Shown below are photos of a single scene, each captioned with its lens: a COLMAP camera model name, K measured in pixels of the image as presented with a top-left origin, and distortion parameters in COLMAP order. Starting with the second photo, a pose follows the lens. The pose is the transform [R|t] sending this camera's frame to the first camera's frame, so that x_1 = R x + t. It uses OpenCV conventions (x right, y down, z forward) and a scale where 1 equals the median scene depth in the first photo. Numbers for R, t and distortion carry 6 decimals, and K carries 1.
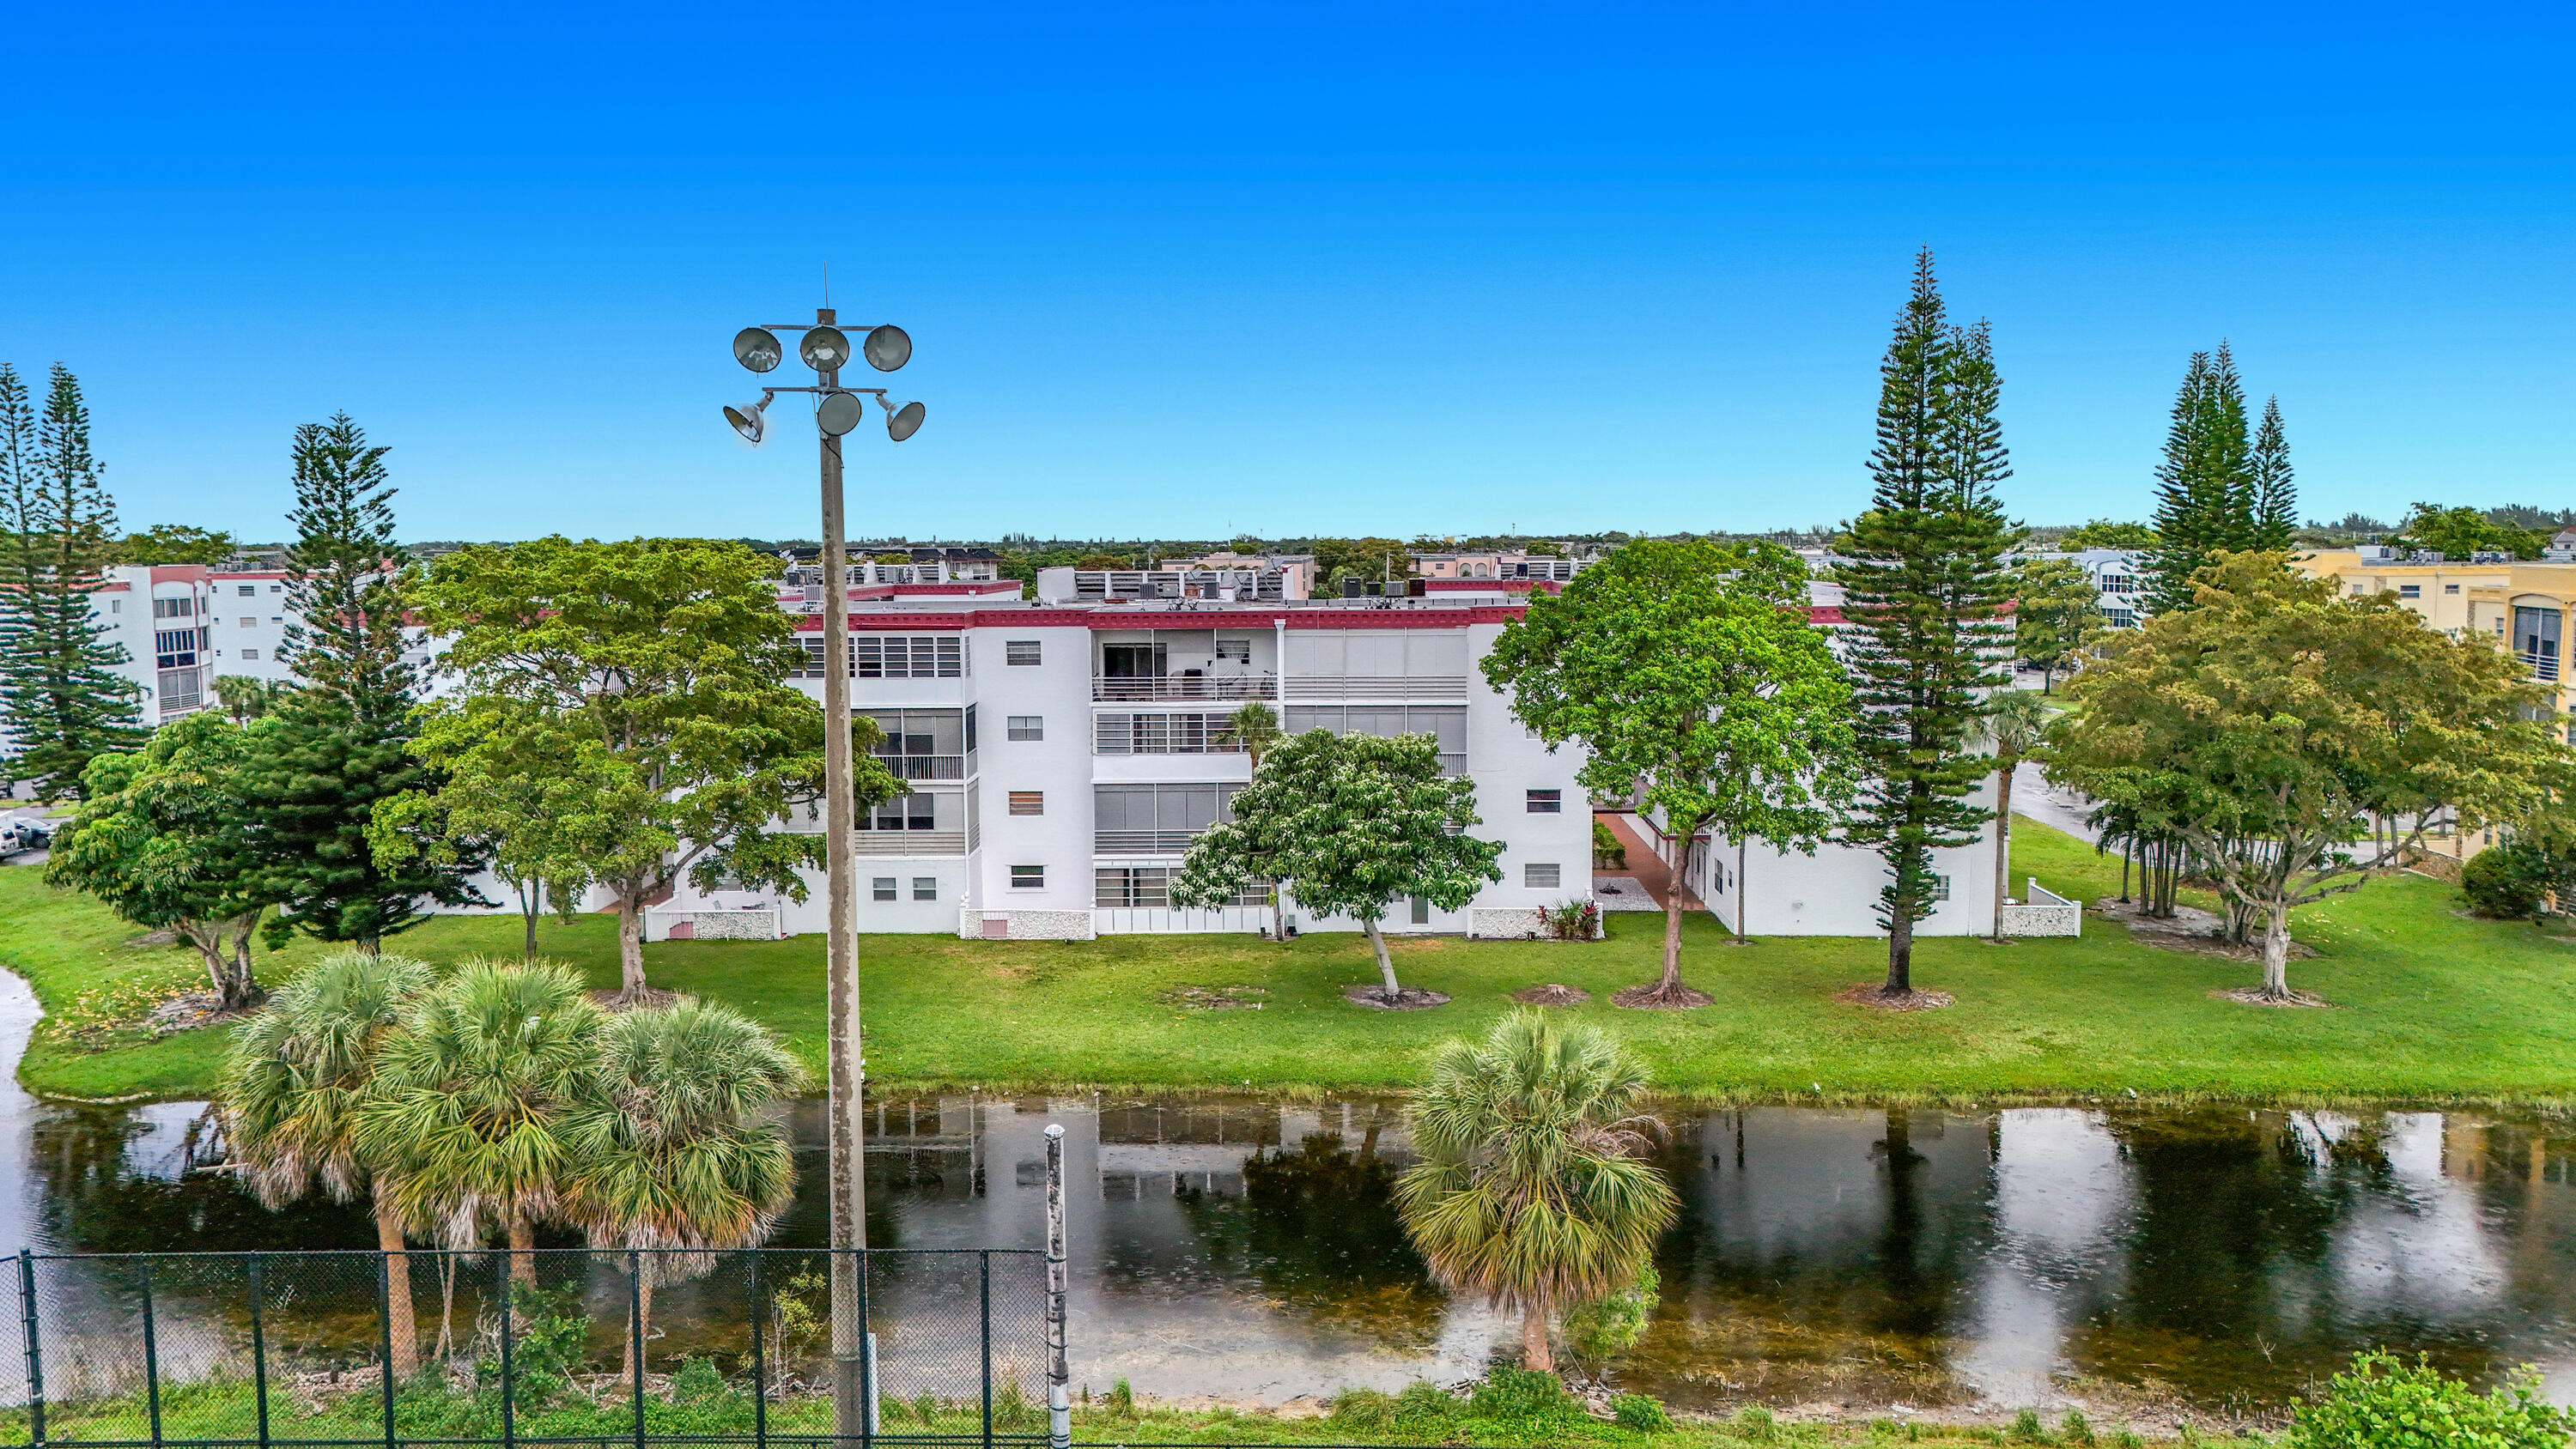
lens RADIAL K [[1894.8, 0, 1288.0], [0, 1894.8, 724.5], [0, 0, 1]] dist [0.130540, -0.205919]
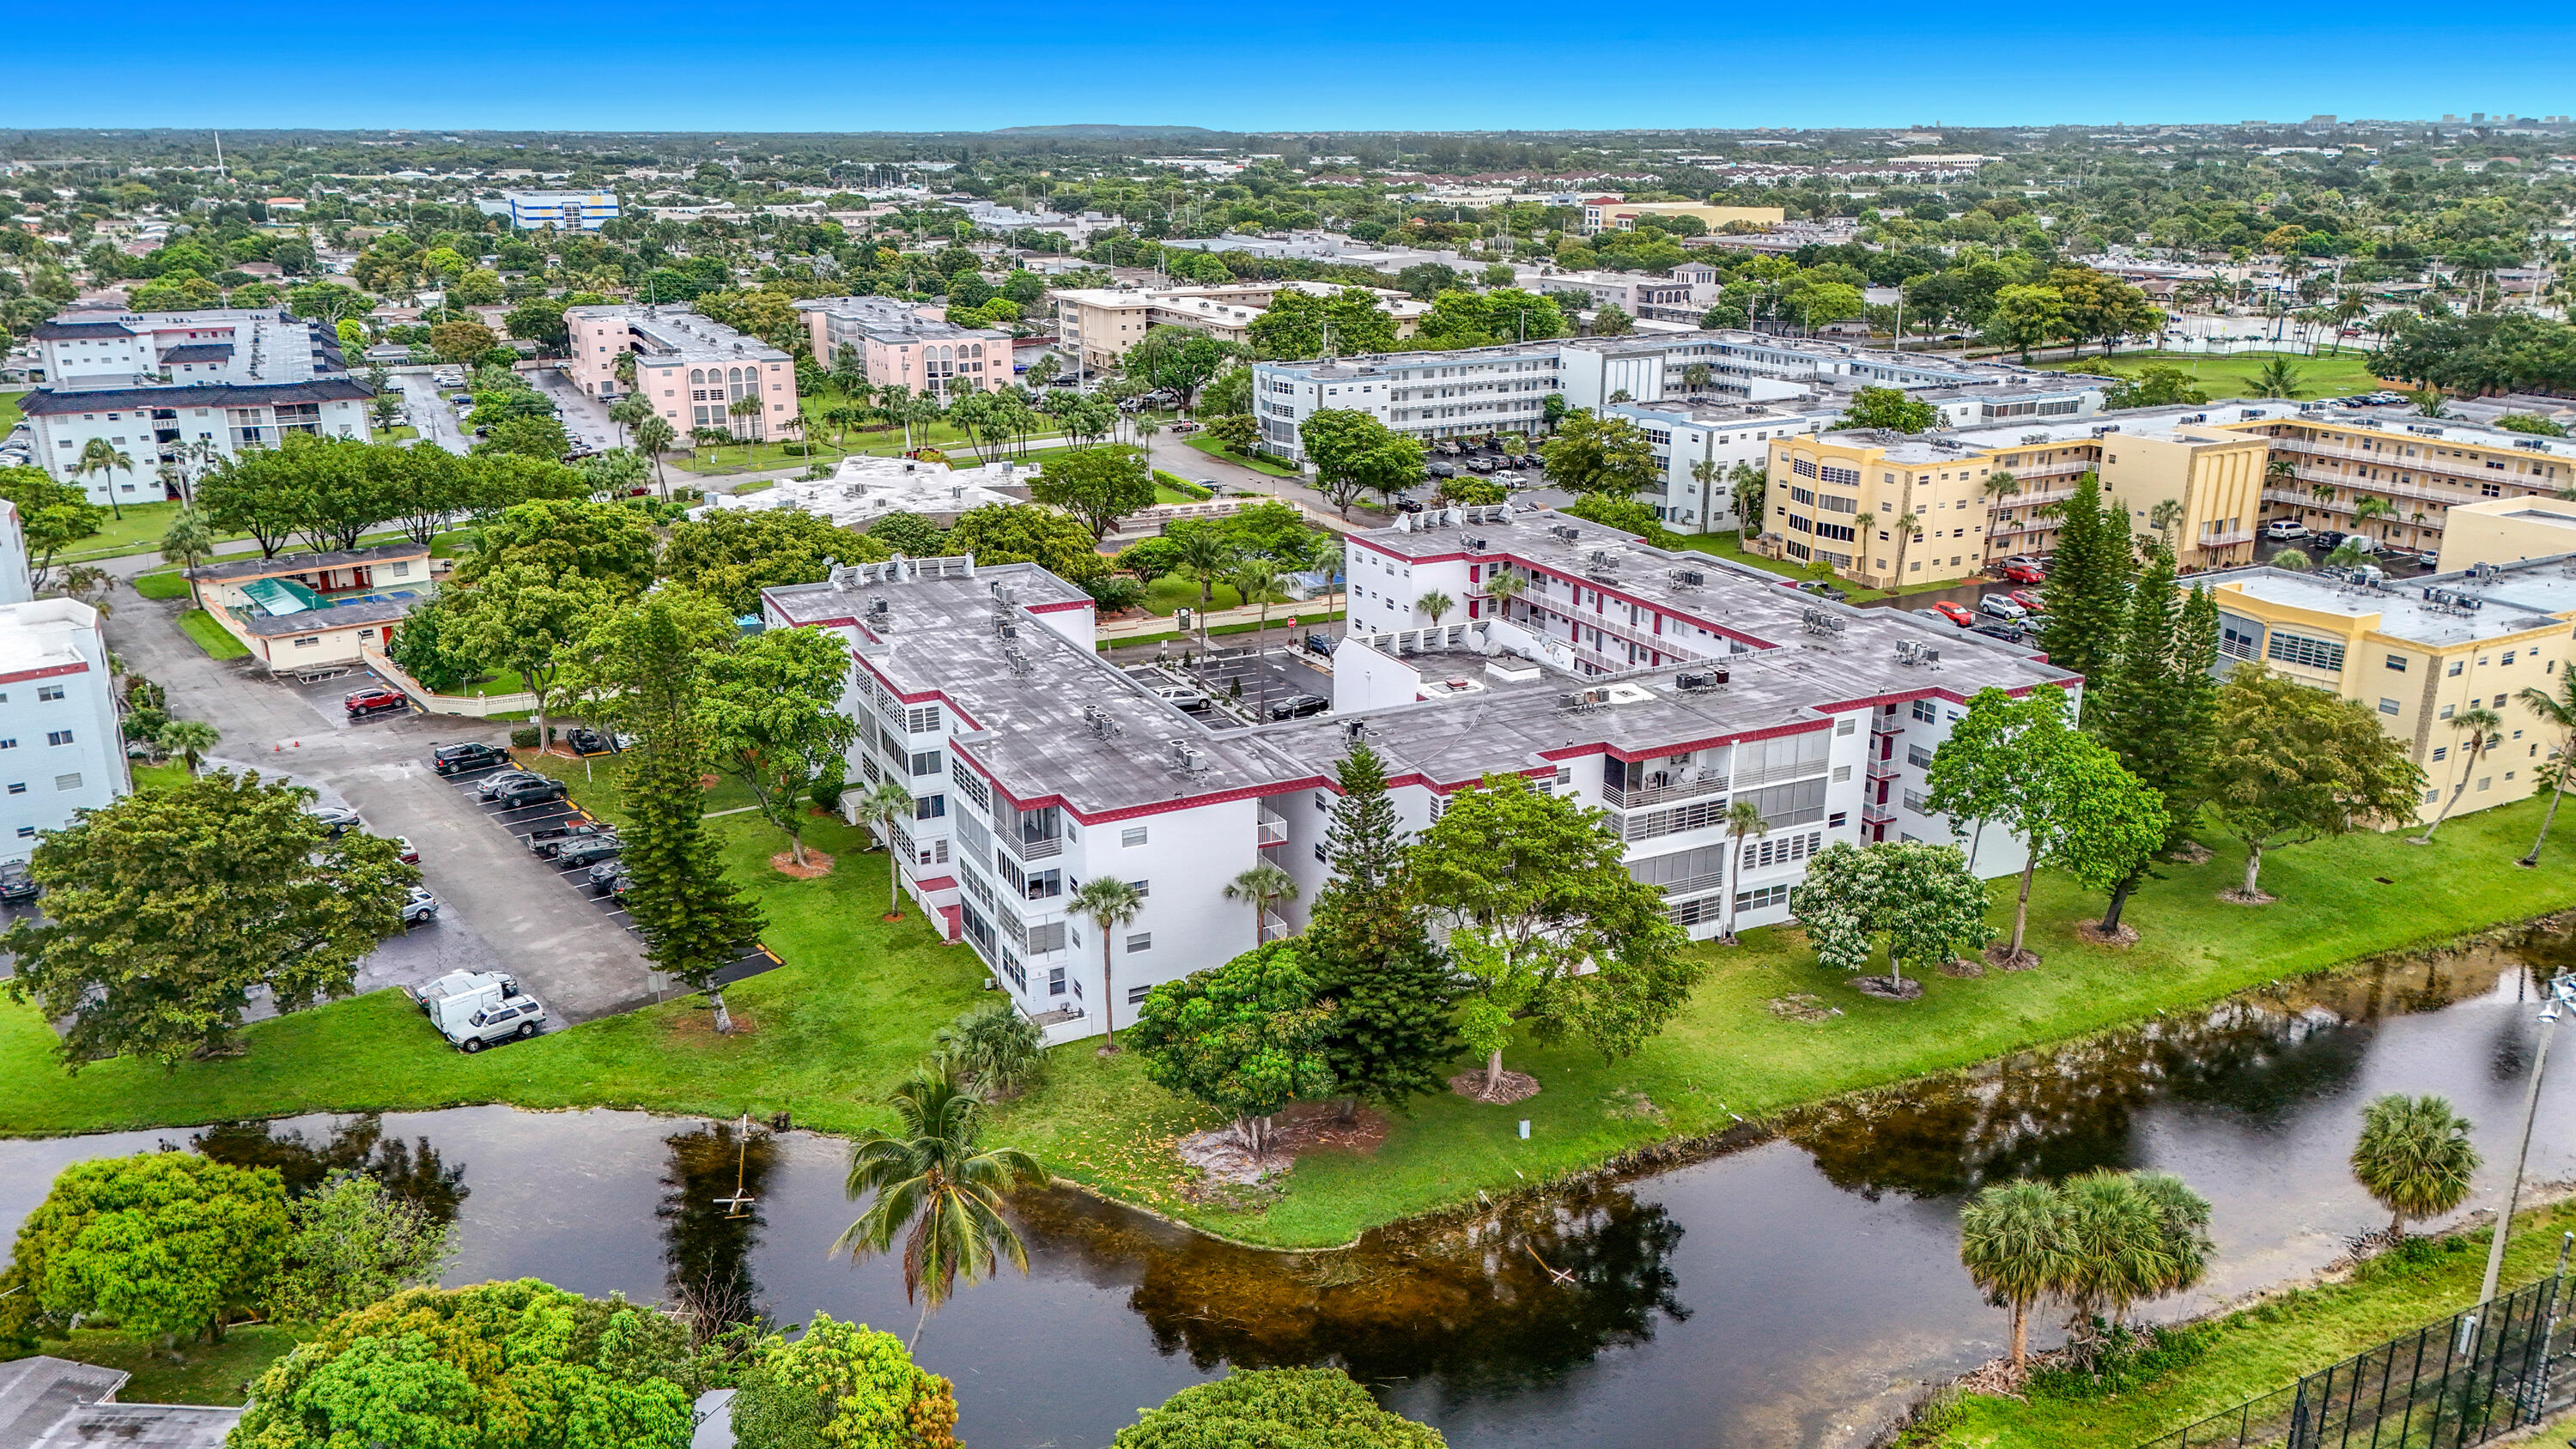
lens RADIAL K [[1894.8, 0, 1288.0], [0, 1894.8, 724.5], [0, 0, 1]] dist [0.130540, -0.205919]
pose [[0.881150, -0.137148, 0.452509, -0.988203], [0.042598, 0.976144, 0.212903, -0.400094], [-0.470913, -0.168324, 0.865972, -0.139467]]
